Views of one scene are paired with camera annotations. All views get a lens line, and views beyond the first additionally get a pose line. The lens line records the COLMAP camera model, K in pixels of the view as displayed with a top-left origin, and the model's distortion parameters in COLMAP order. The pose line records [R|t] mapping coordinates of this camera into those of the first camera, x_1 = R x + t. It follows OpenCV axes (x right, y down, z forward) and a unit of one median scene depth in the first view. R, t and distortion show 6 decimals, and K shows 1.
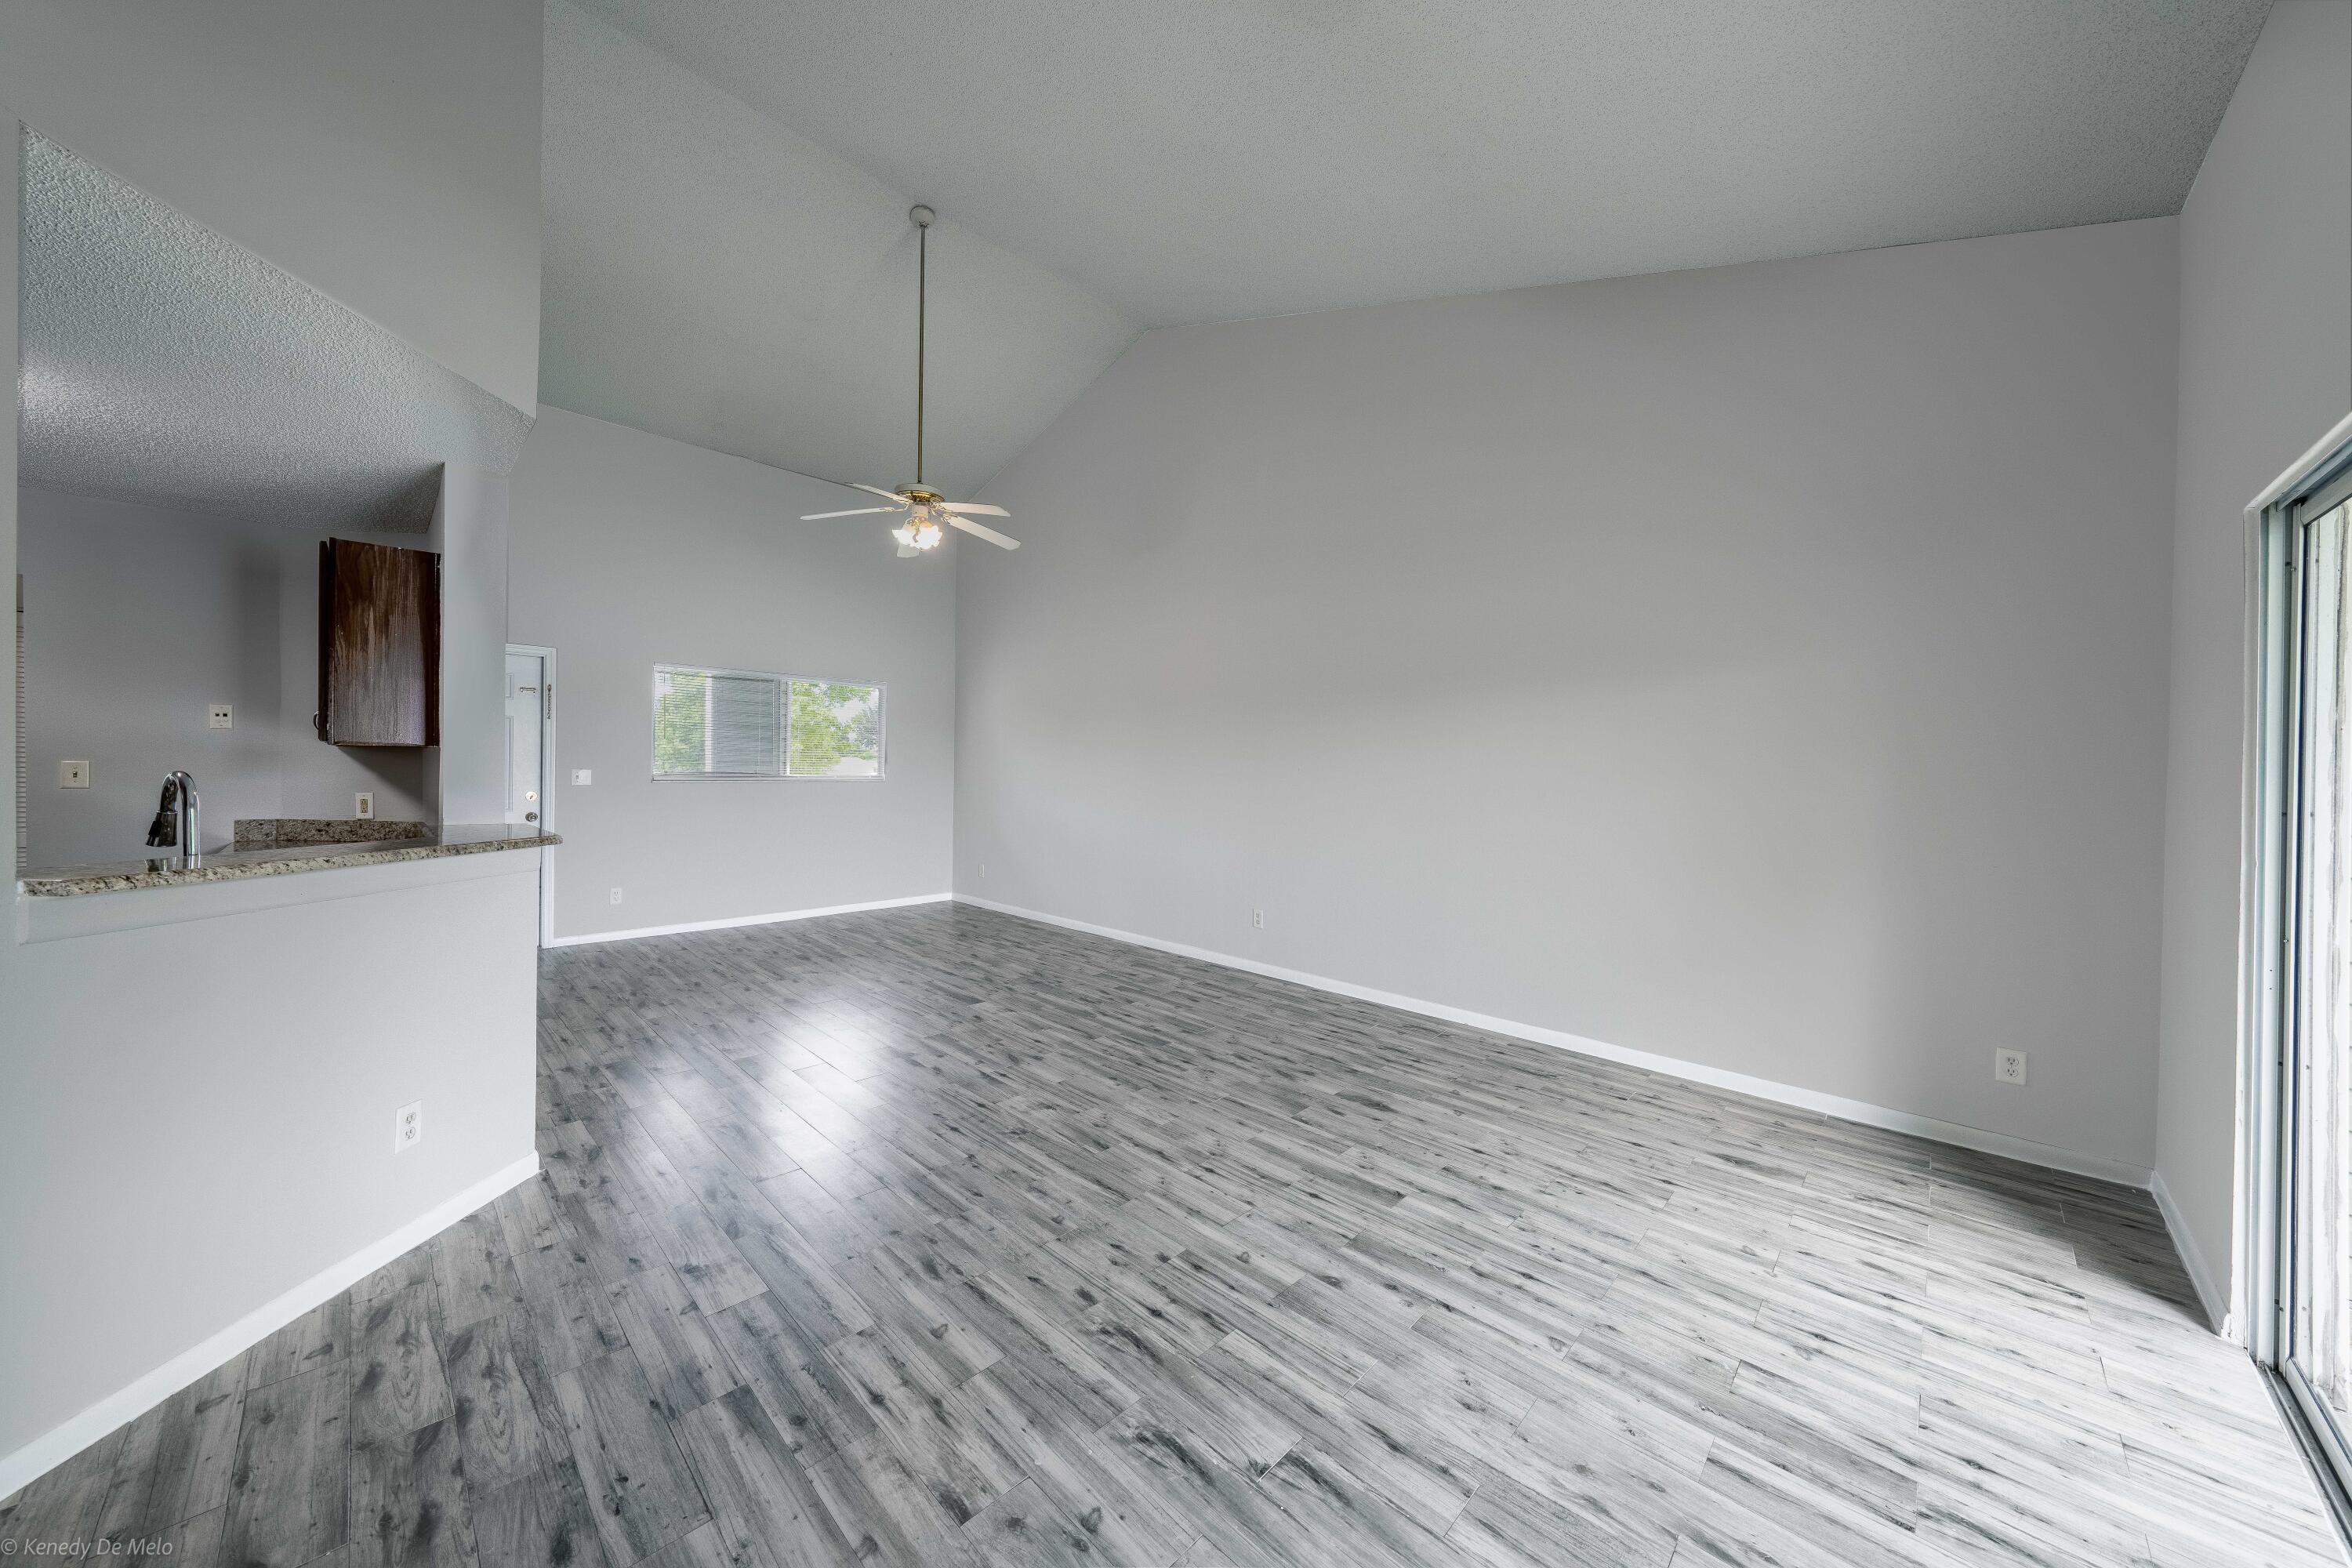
lens RADIAL K [[799.1, 0, 1179.6], [0, 799.1, 771.7], [0, 0, 1]] dist [0.000063, -0.000448]
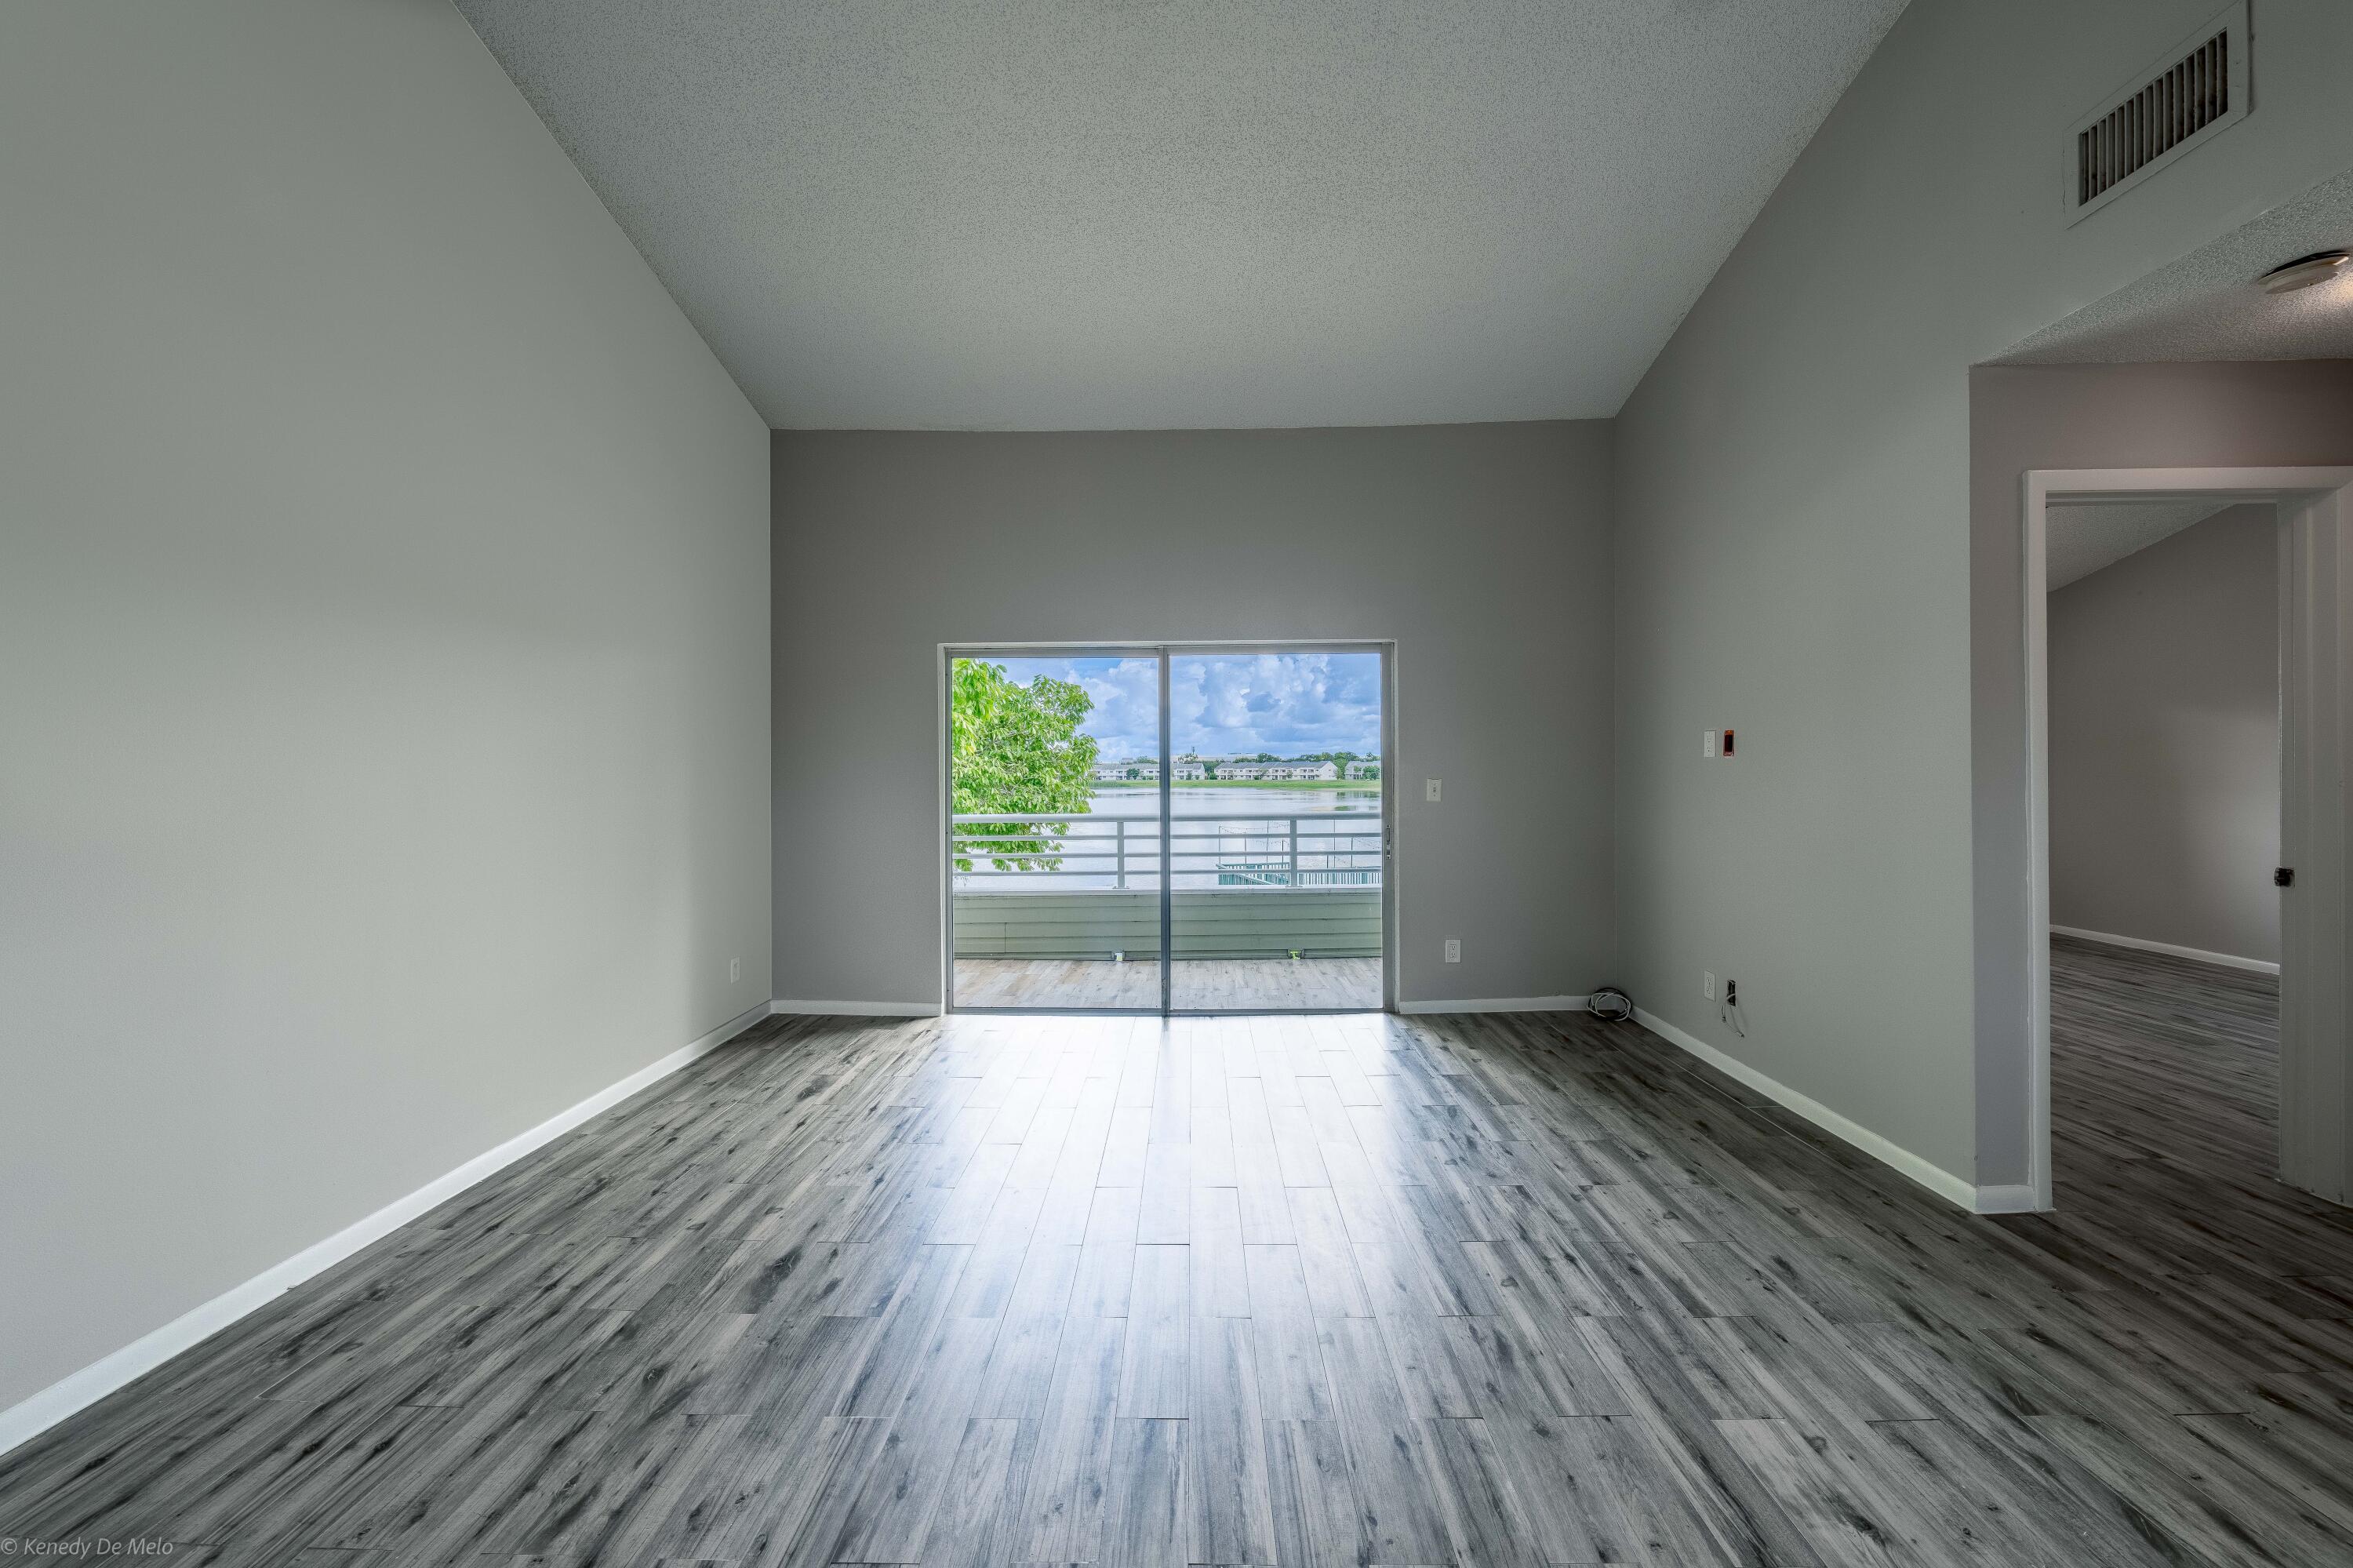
lens RADIAL K [[799.5, 0, 1178.0], [0, 799.5, 777.7], [0, 0, 1]] dist [0.000063, -0.000448]
pose [[-0.681112, -0.016088, 0.732002, -0.579333], [0.000476, 0.999749, 0.022415, -0.002424], [-0.732179, 0.015615, -0.680934, 1.536018]]
